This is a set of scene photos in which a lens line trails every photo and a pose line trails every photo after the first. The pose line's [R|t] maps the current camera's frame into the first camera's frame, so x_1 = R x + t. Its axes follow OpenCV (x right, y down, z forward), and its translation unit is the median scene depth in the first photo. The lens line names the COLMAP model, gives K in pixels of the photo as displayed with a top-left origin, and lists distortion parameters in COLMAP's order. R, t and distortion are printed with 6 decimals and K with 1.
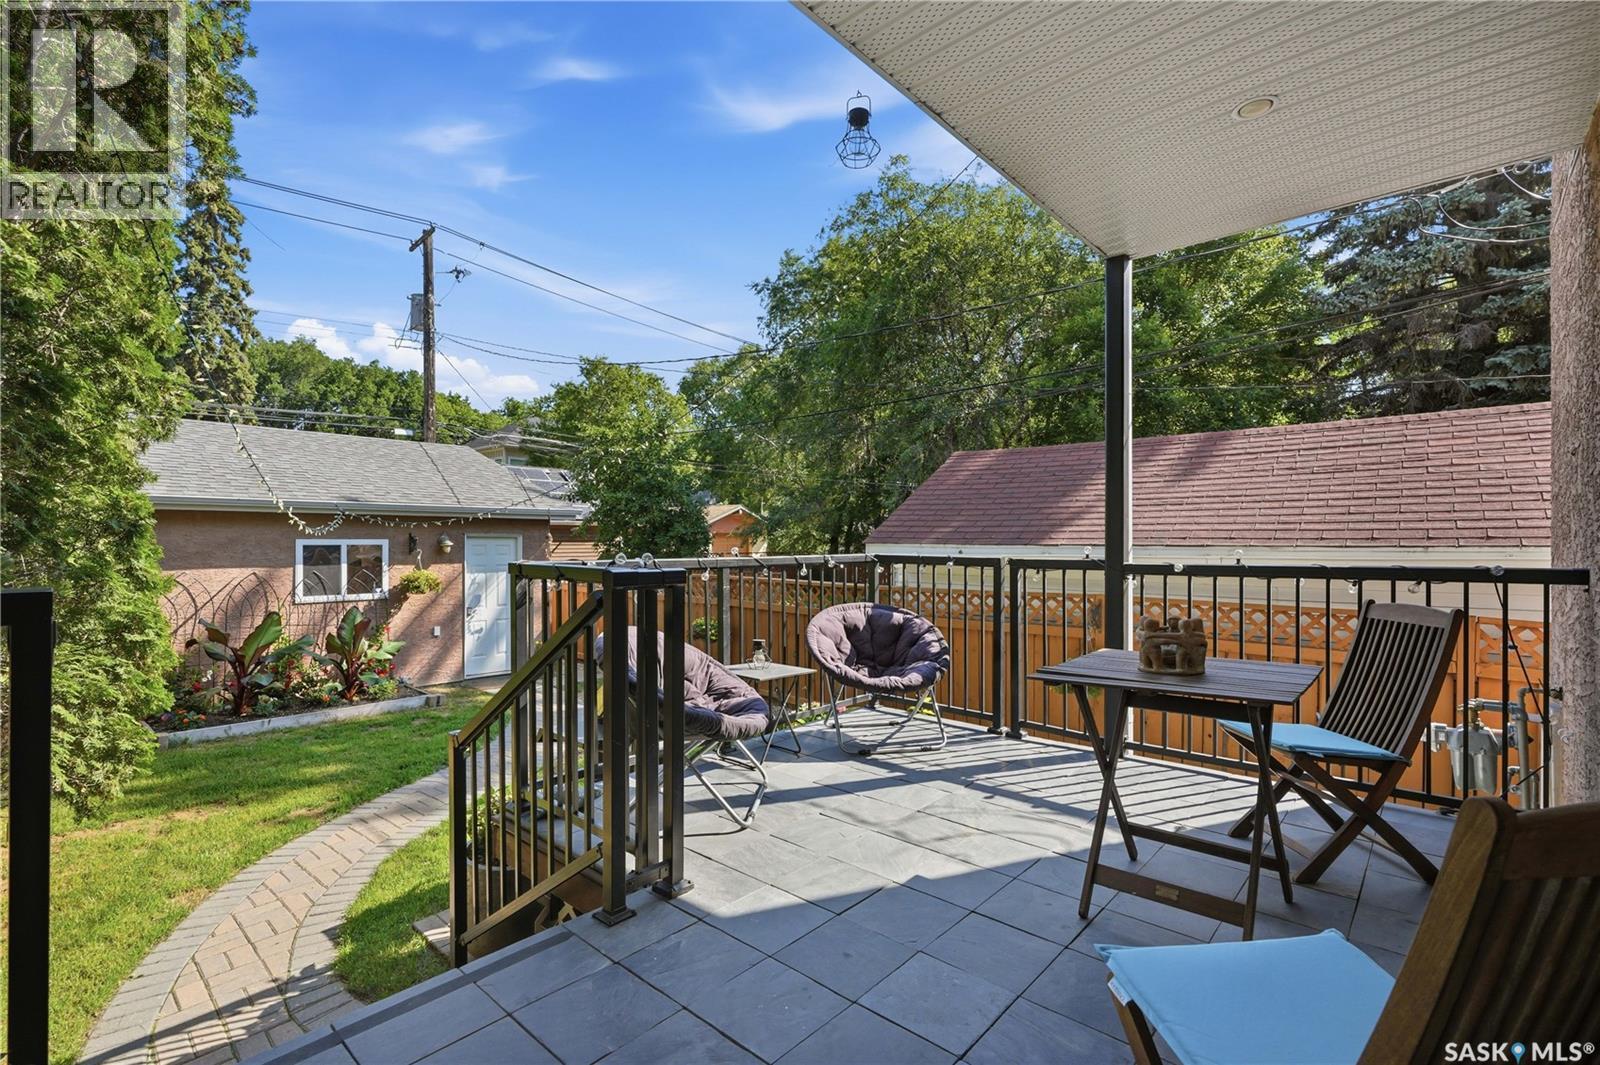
lens RADIAL K [[728.7, 0, 805.6], [0, 728.7, 538.1], [0, 0, 1]] dist [-0.002292, 0.001488]
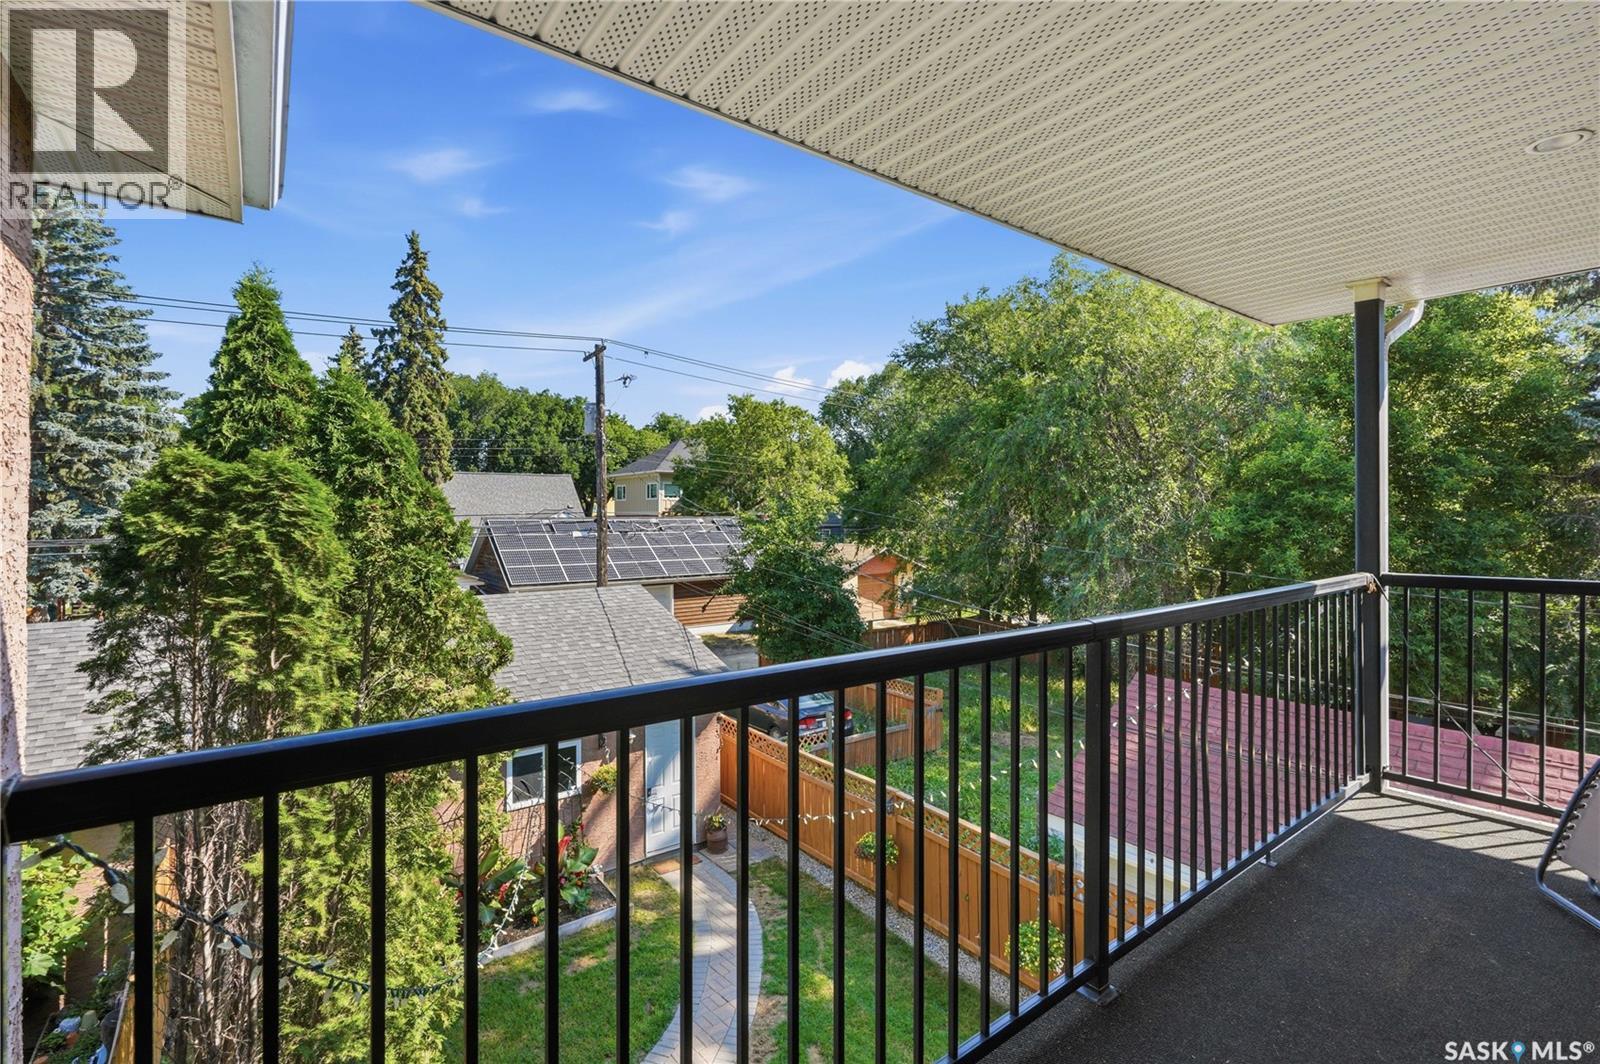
lens RADIAL K [[728.7, 0, 797.8], [0, 728.7, 491.0], [0, 0, 1]] dist [-0.002292, 0.001488]
pose [[0.981495, -0.004670, -0.191430, -0.056259], [0.005158, 0.999985, 0.002051, -0.451592], [0.191417, -0.003000, 0.981504, -0.004298]]
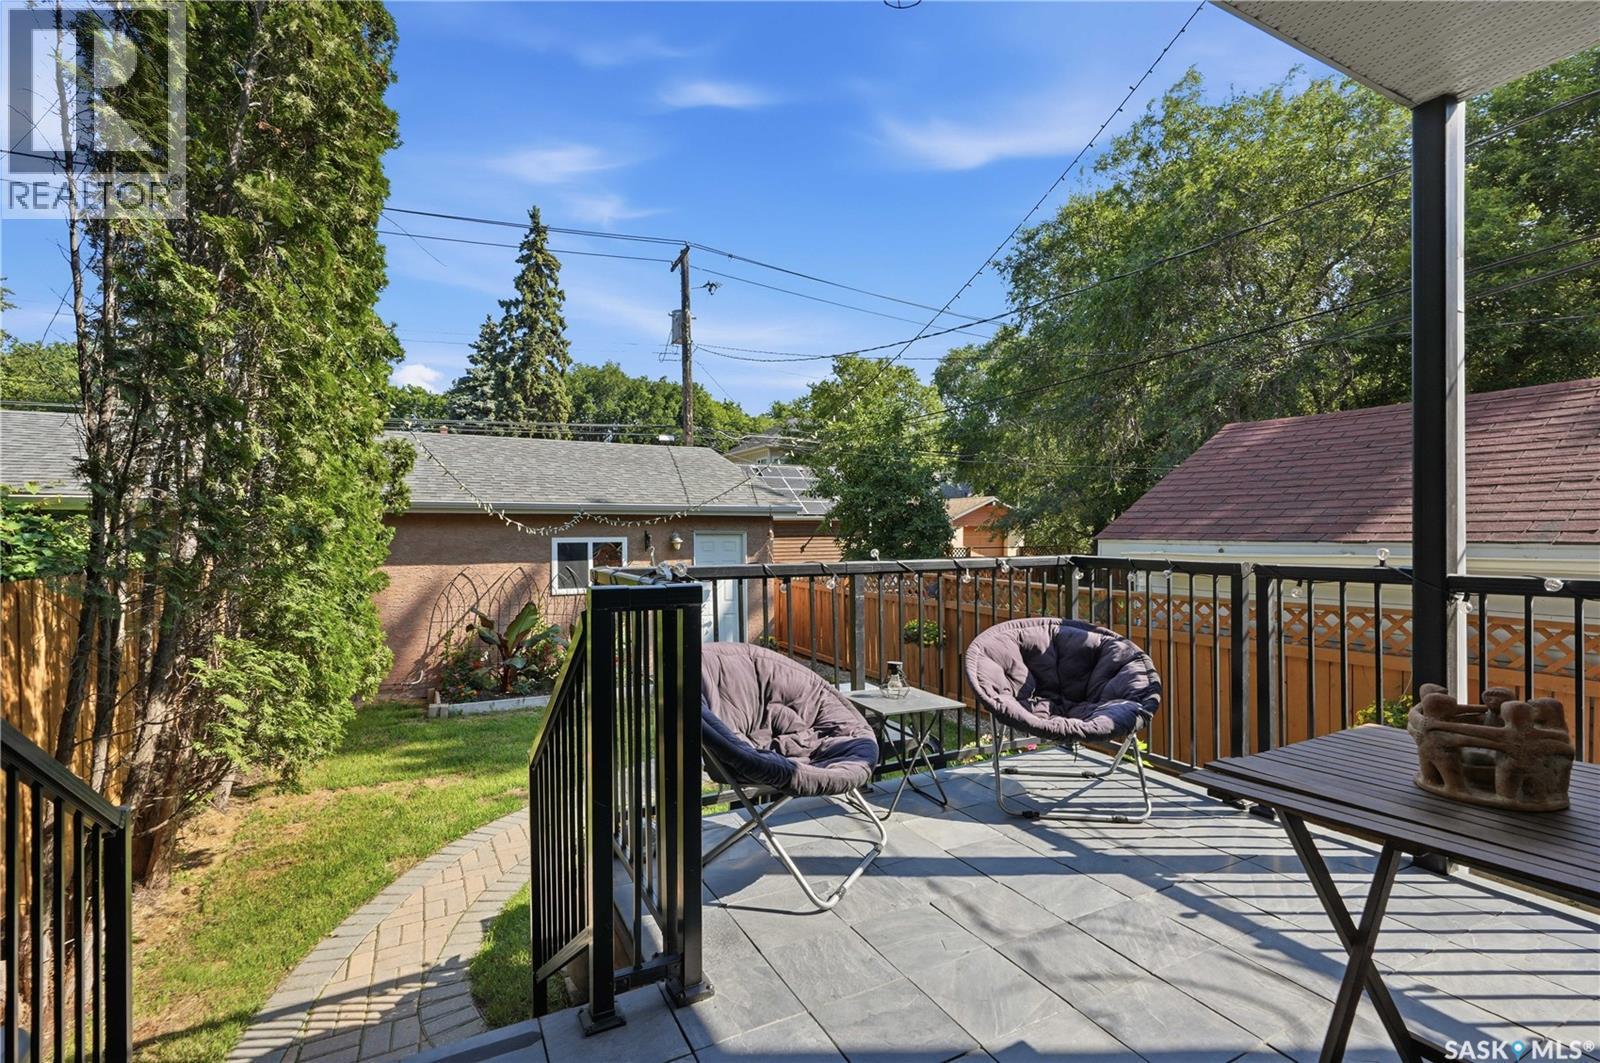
lens RADIAL K [[728.7, 0, 804.5], [0, 728.7, 536.9], [0, 0, 1]] dist [-0.002292, 0.001488]
pose [[0.933636, -0.005814, -0.358175, 0.073321], [0.008873, 0.999937, 0.006899, -0.004635], [0.358113, -0.009620, 0.933629, 0.104528]]
